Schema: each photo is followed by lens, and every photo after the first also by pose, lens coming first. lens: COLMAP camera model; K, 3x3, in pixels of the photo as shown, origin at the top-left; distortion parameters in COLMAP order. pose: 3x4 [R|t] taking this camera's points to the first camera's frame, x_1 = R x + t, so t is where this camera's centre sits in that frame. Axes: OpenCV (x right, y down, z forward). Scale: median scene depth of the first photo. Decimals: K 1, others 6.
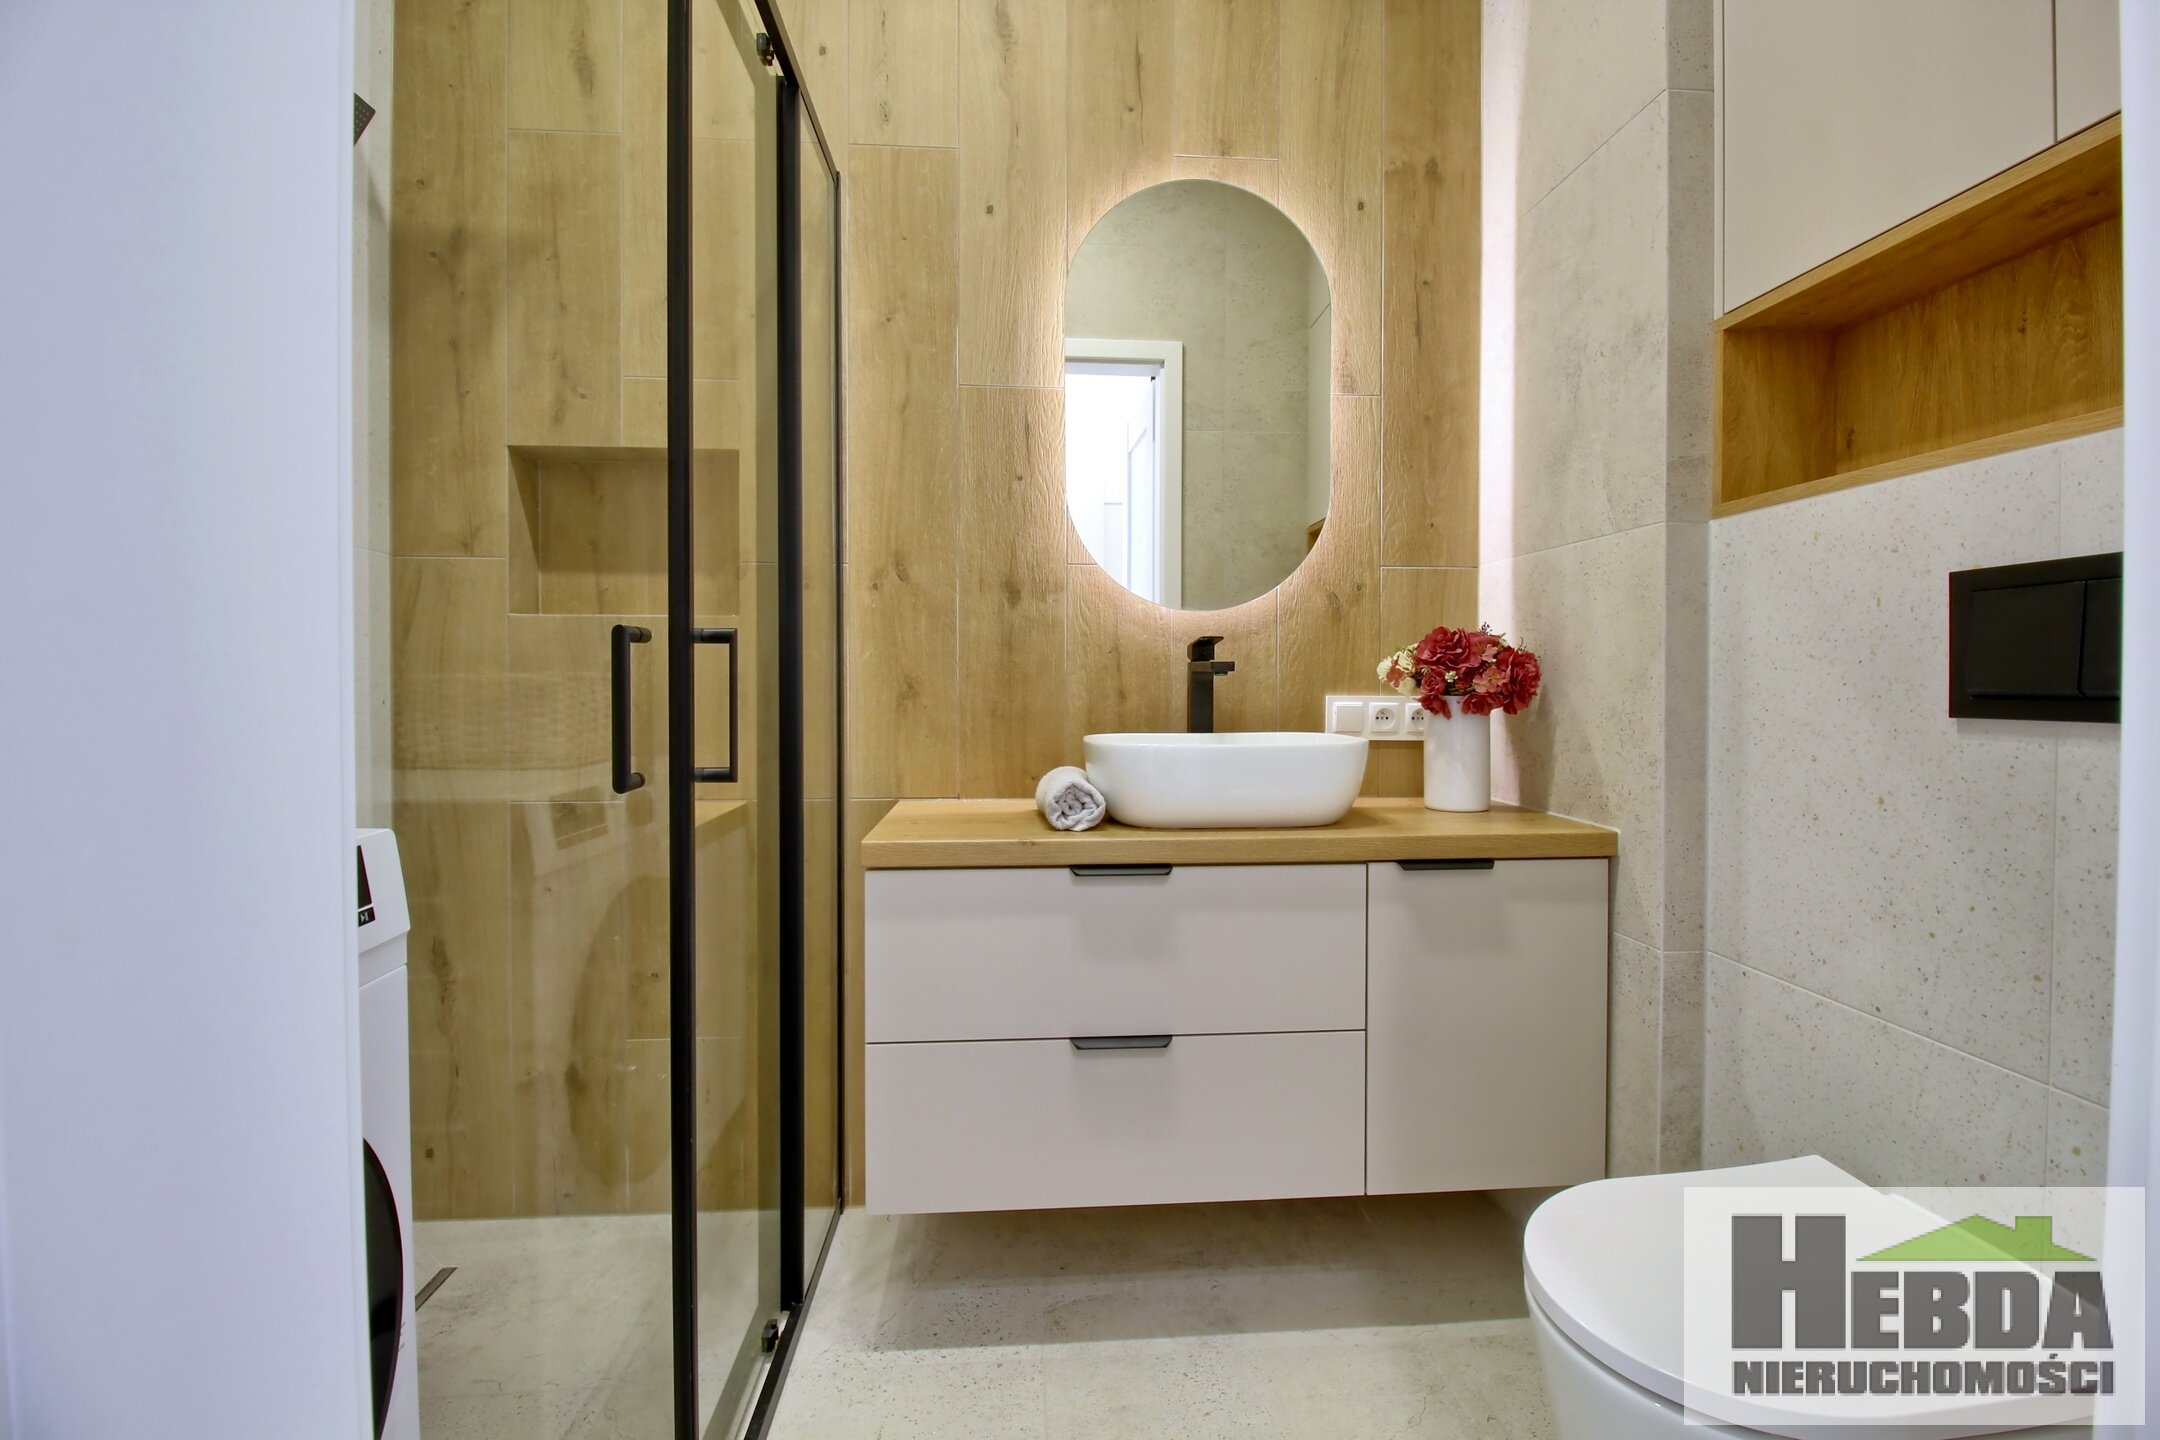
lens RADIAL K [[1006.5, 0, 1090.5], [0, 1006.5, 690.8], [0, 0, 1]] dist [-0.002268, -0.011061]
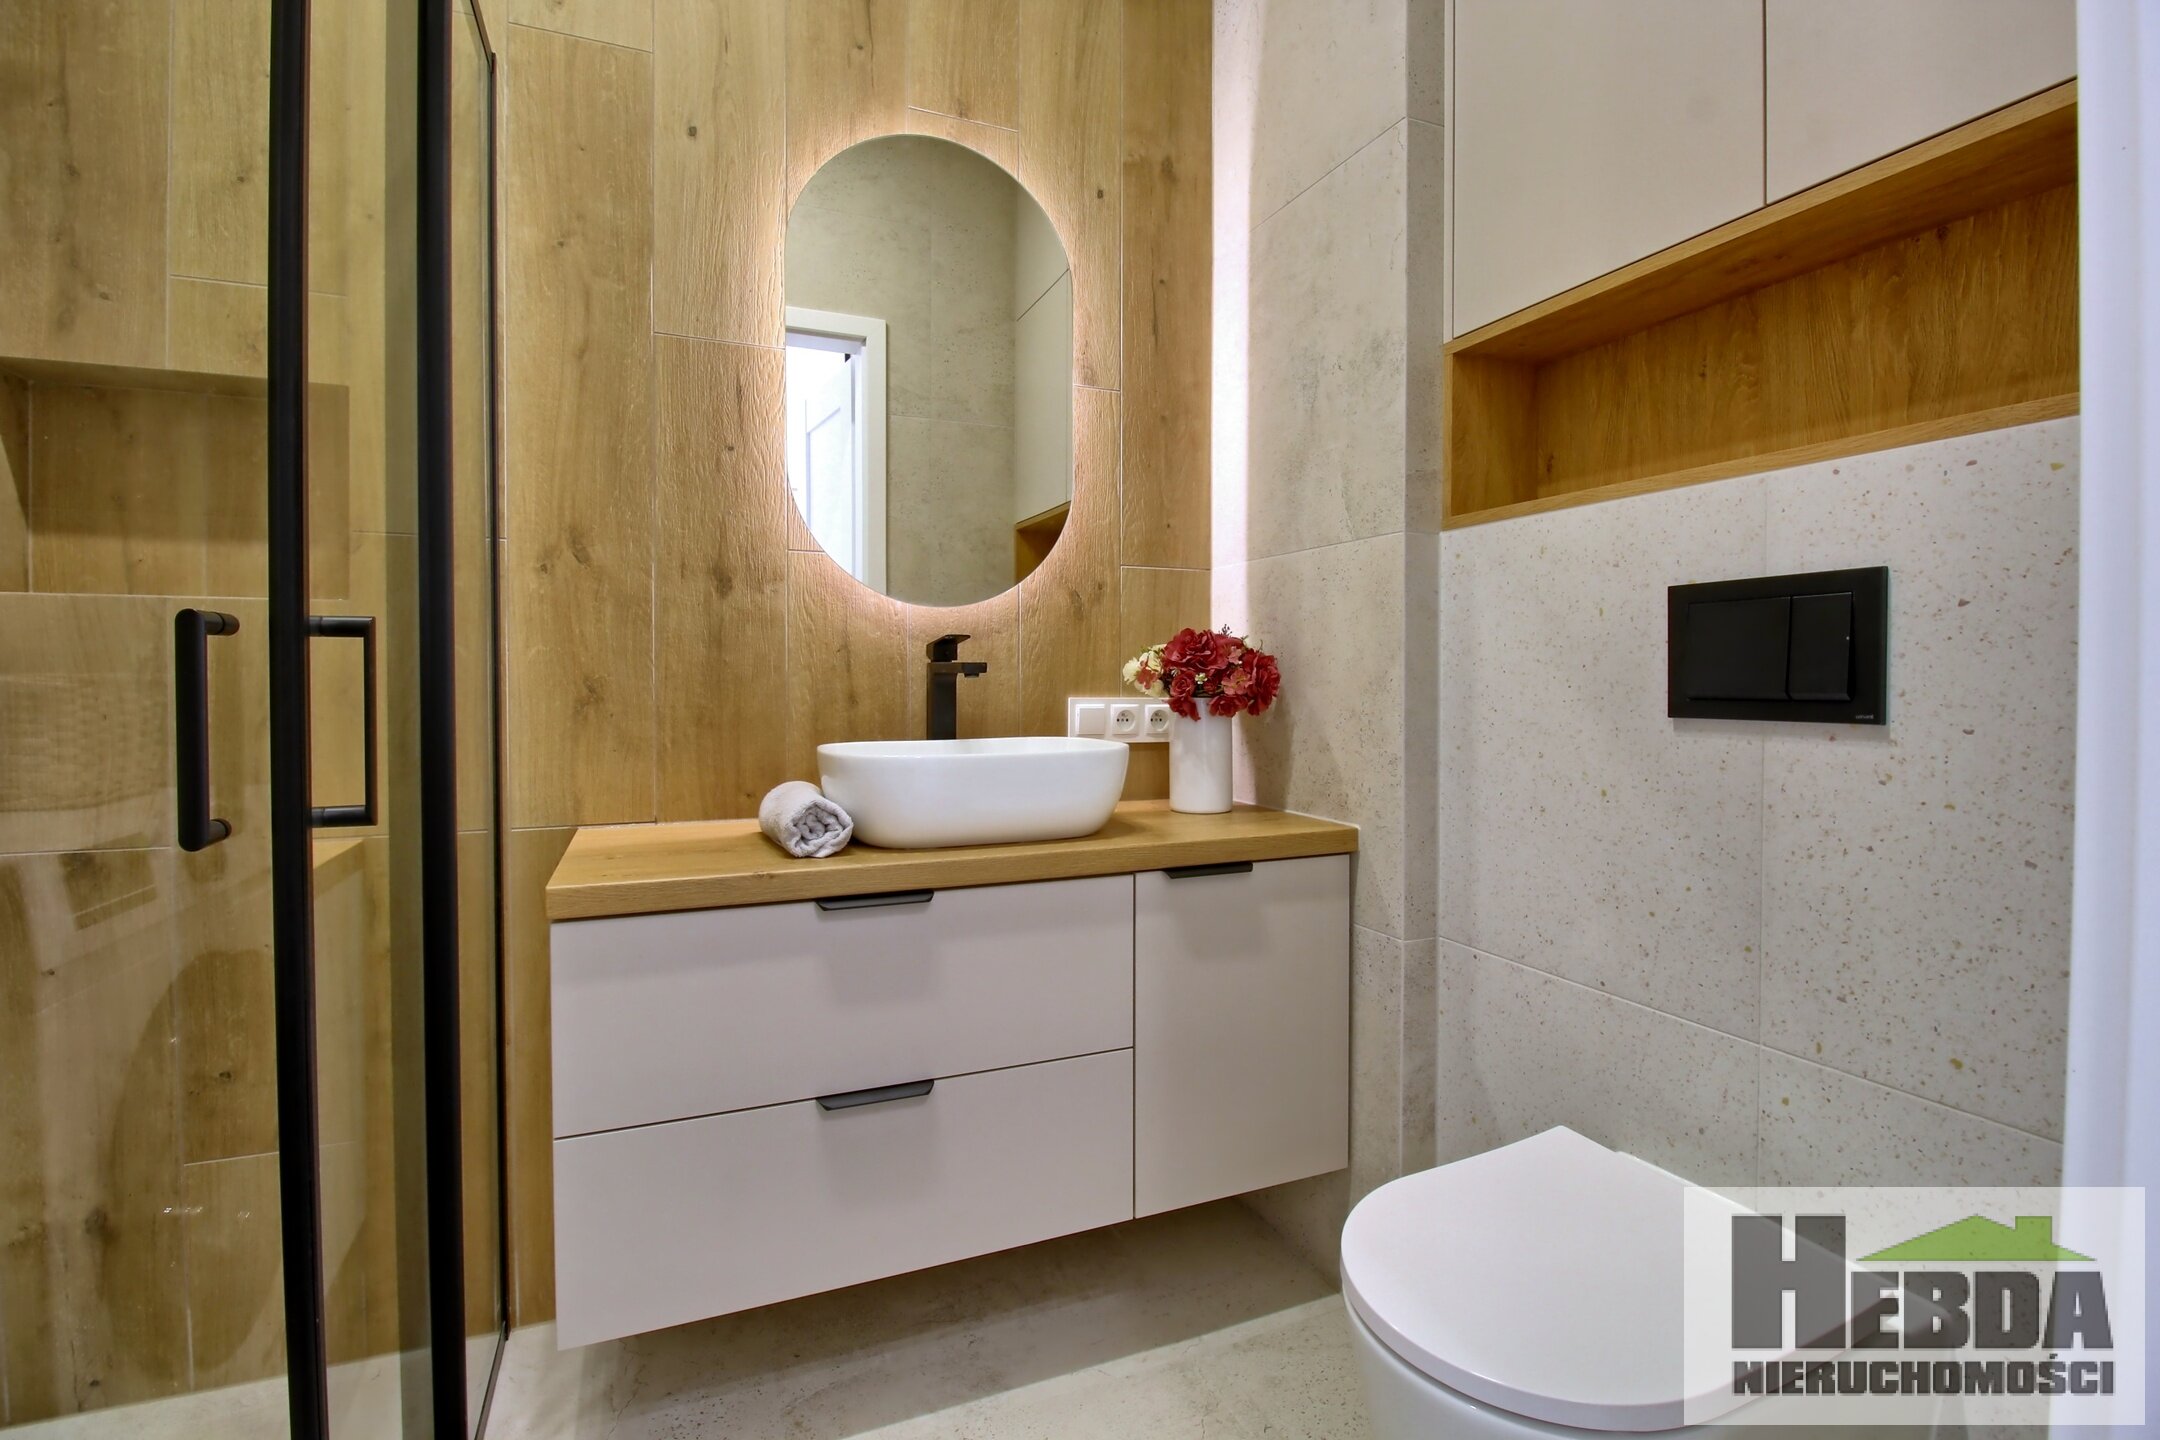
lens RADIAL K [[1006.5, 0, 1092.5], [0, 1006.5, 691.1], [0, 0, 1]] dist [-0.002268, -0.011061]
pose [[0.946195, -0.005092, 0.323557, -0.061264], [0.004037, 0.999984, 0.003932, -0.005529], [-0.323572, -0.002415, 0.946201, 0.089083]]
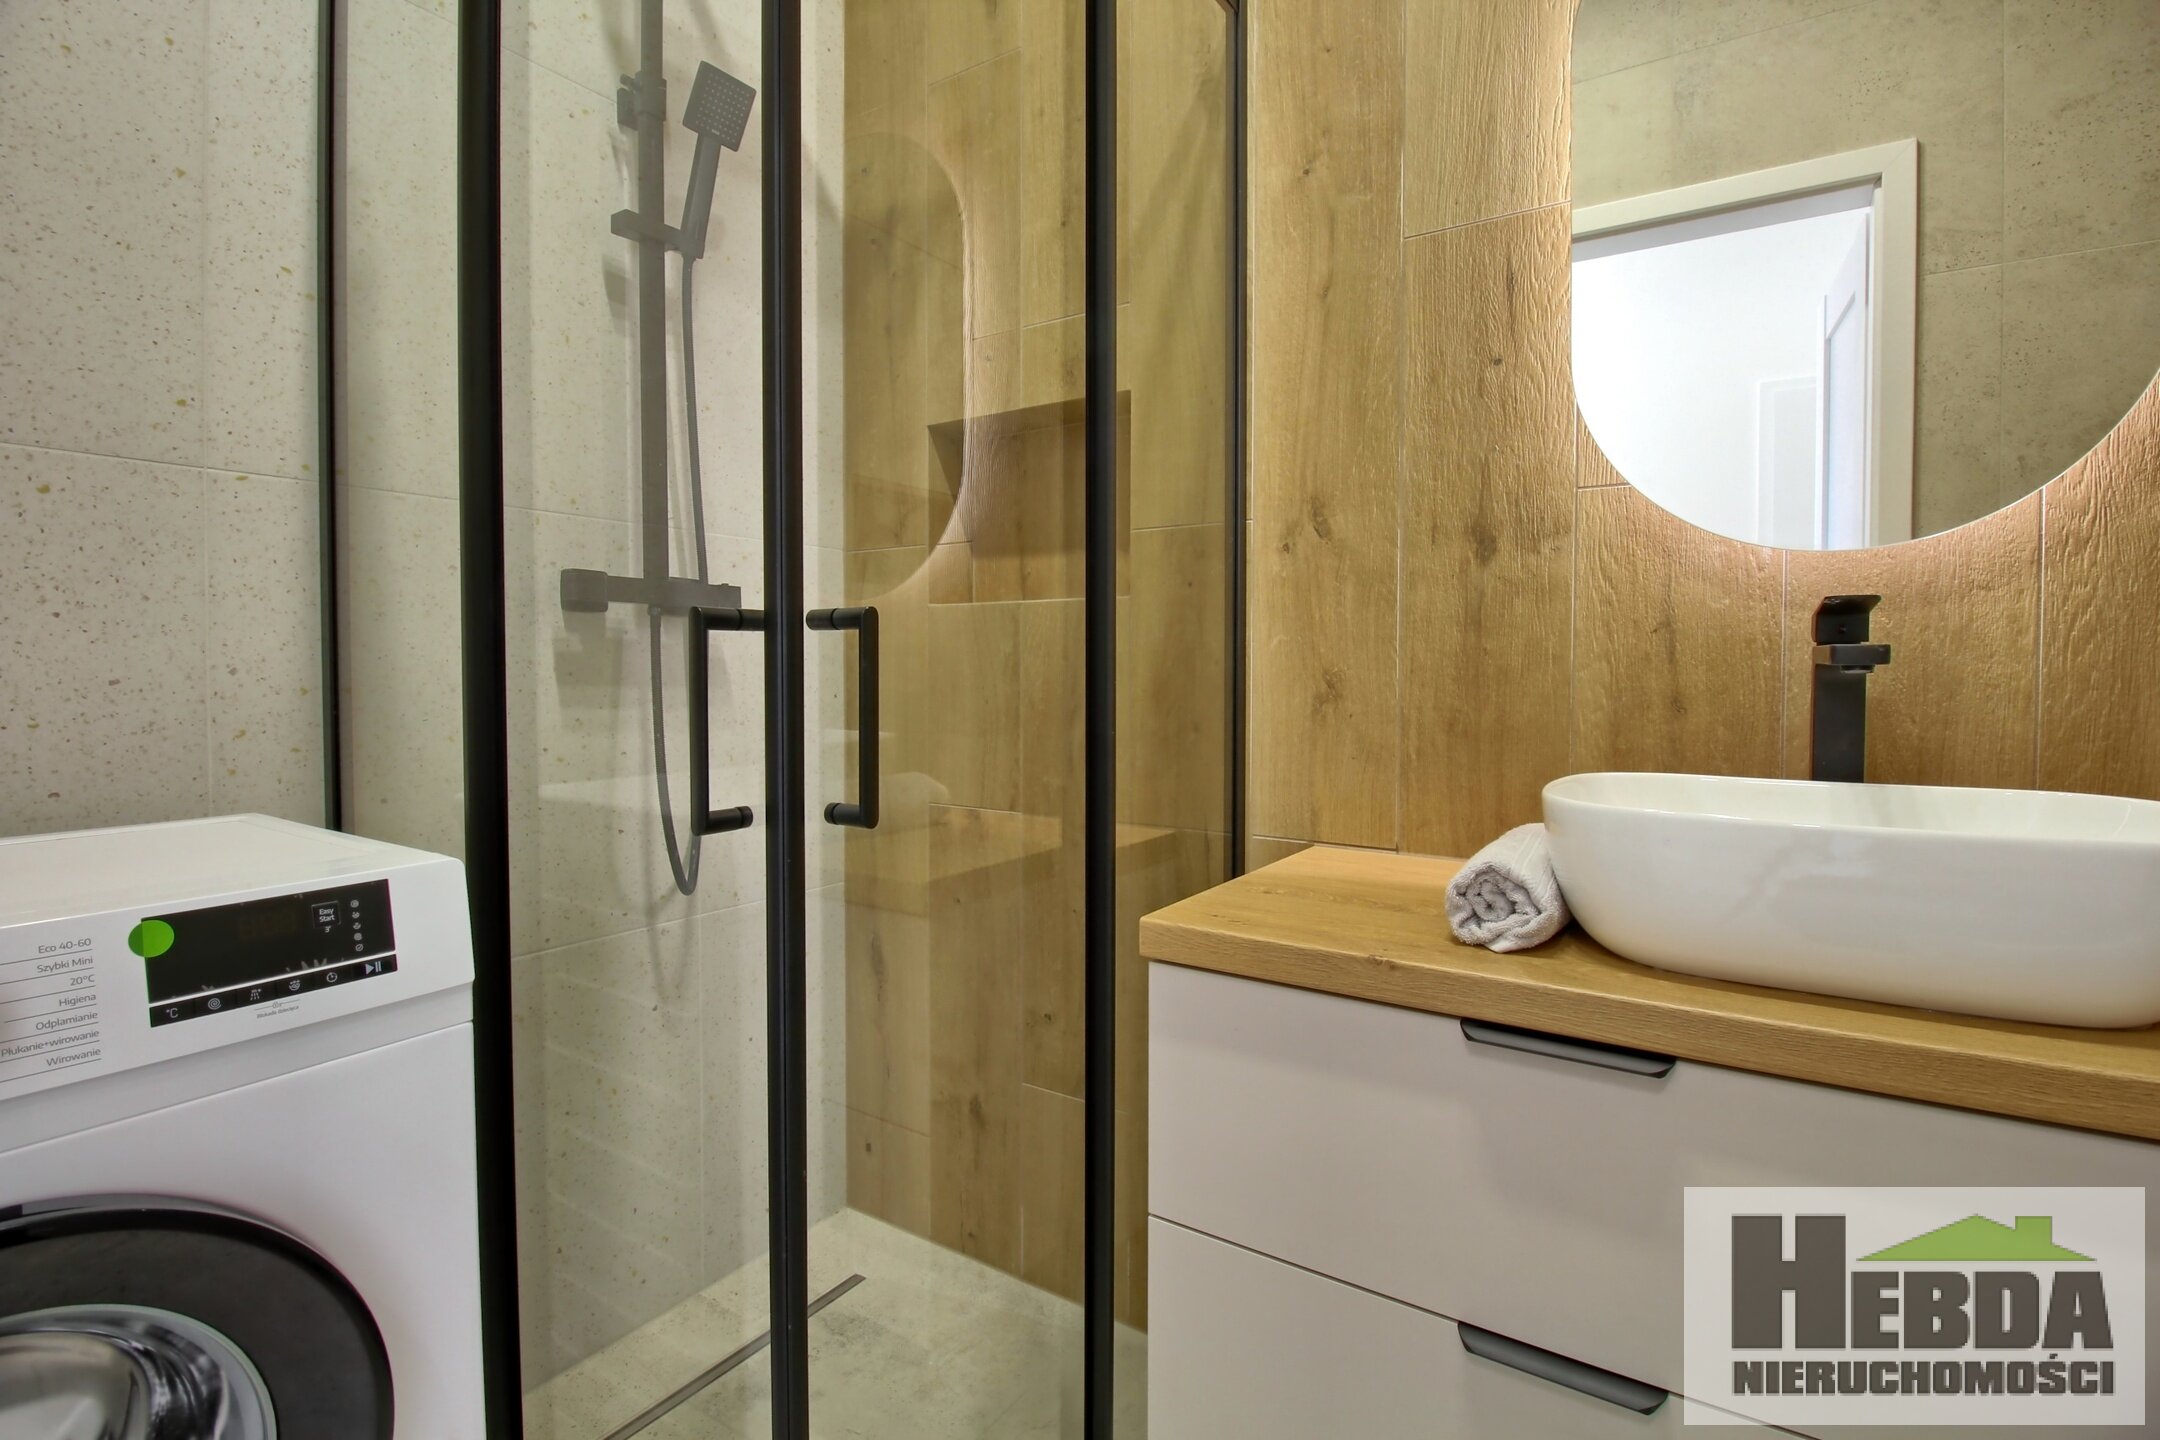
lens RADIAL K [[1006.5, 0, 1086.1], [0, 1006.5, 692.9], [0, 0, 1]] dist [-0.002268, -0.011061]
pose [[0.790767, 0.015556, -0.611920, 0.126118], [-0.007536, 0.999849, 0.015680, -0.009701], [0.612071, -0.007788, 0.790764, 0.362007]]
